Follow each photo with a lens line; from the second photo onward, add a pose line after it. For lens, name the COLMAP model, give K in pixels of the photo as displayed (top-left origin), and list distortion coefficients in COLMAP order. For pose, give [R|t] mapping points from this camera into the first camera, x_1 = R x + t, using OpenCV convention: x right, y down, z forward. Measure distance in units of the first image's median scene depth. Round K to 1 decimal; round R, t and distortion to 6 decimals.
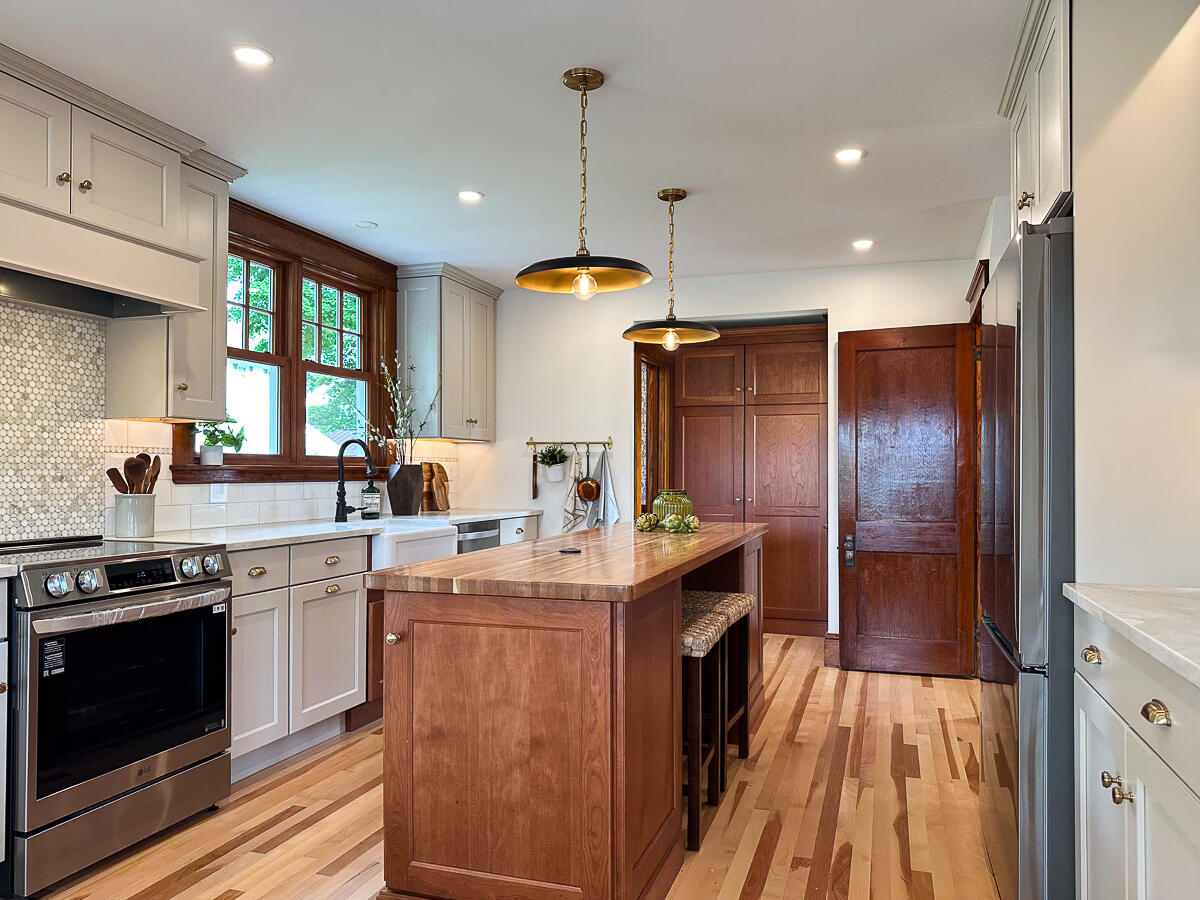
lens RADIAL K [[846.6, 0, 600.6], [0, 846.6, 475.0], [0, 0, 1]] dist [-0.002208, -0.001791]
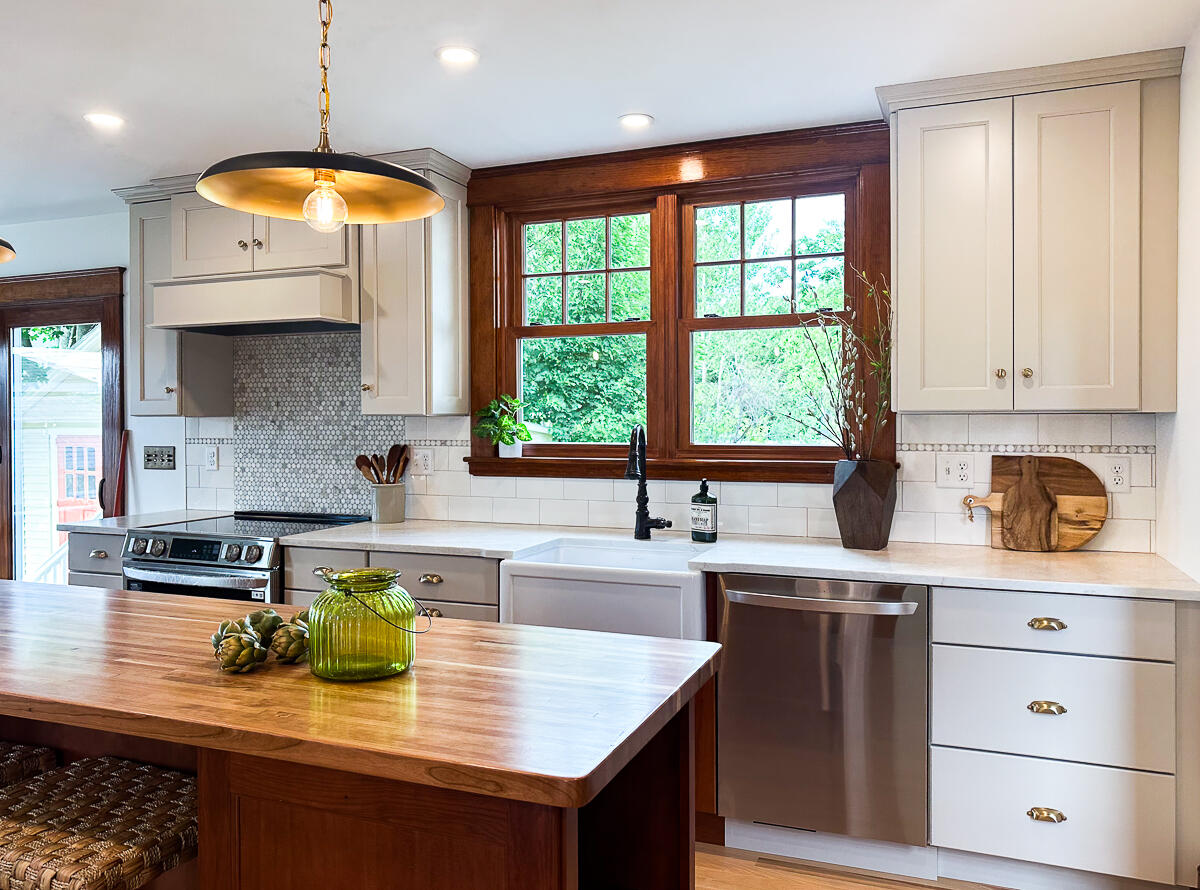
lens RADIAL K [[871.6, 0, 601.0], [0, 871.6, 425.1], [0, 0, 1]] dist [-0.001596, -0.001396]
pose [[-0.028546, 0.007295, -0.999566, 0.645069], [-0.000516, 0.999973, 0.007313, -0.069678], [0.999592, 0.000724, -0.028542, 1.428970]]
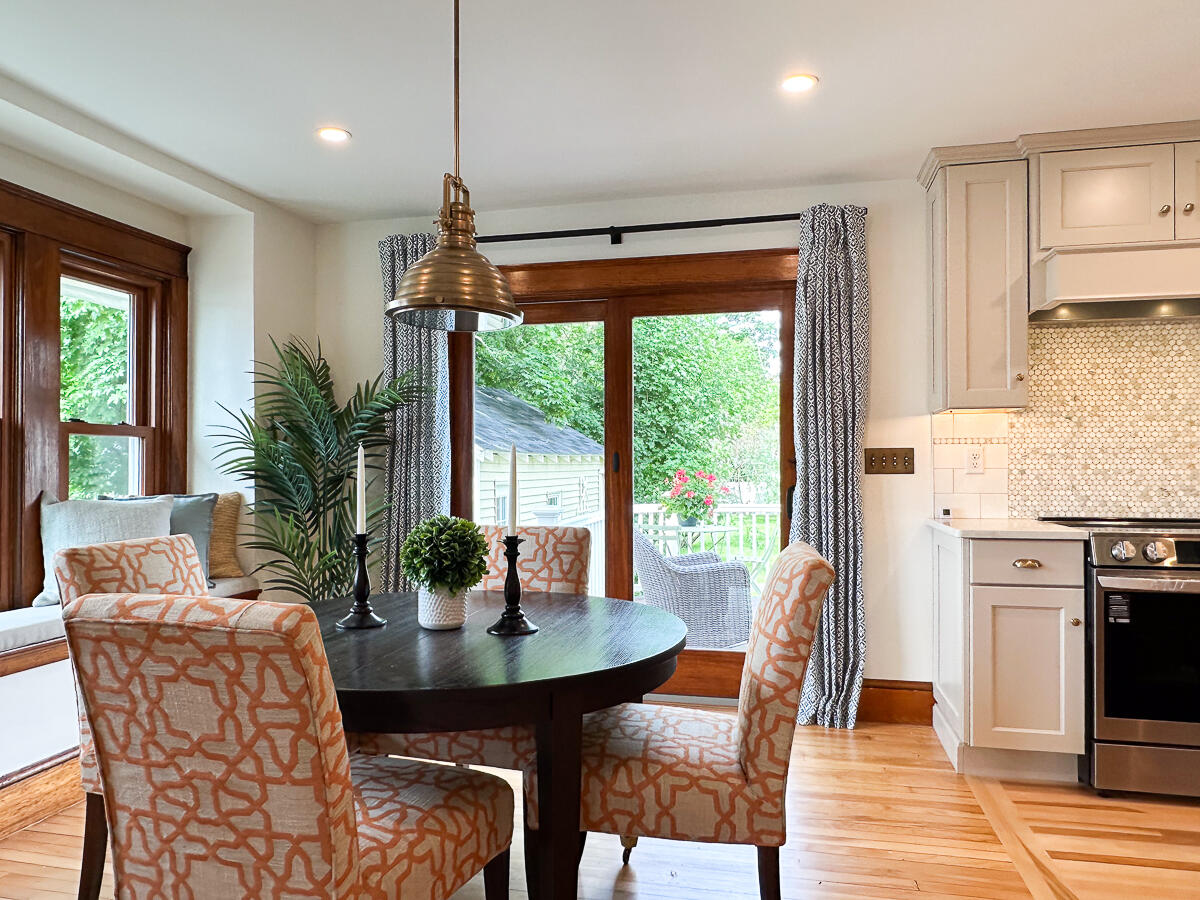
lens RADIAL K [[788.2, 0, 600.0], [0, 788.2, 450.0], [0, 0, 1]] dist [0.000164, 0.002723]
pose [[0.098763, -0.020885, -0.994892, 0.333997], [-0.001688, 0.999775, -0.021155, 0.006054], [0.995110, 0.003769, 0.098706, 0.094770]]
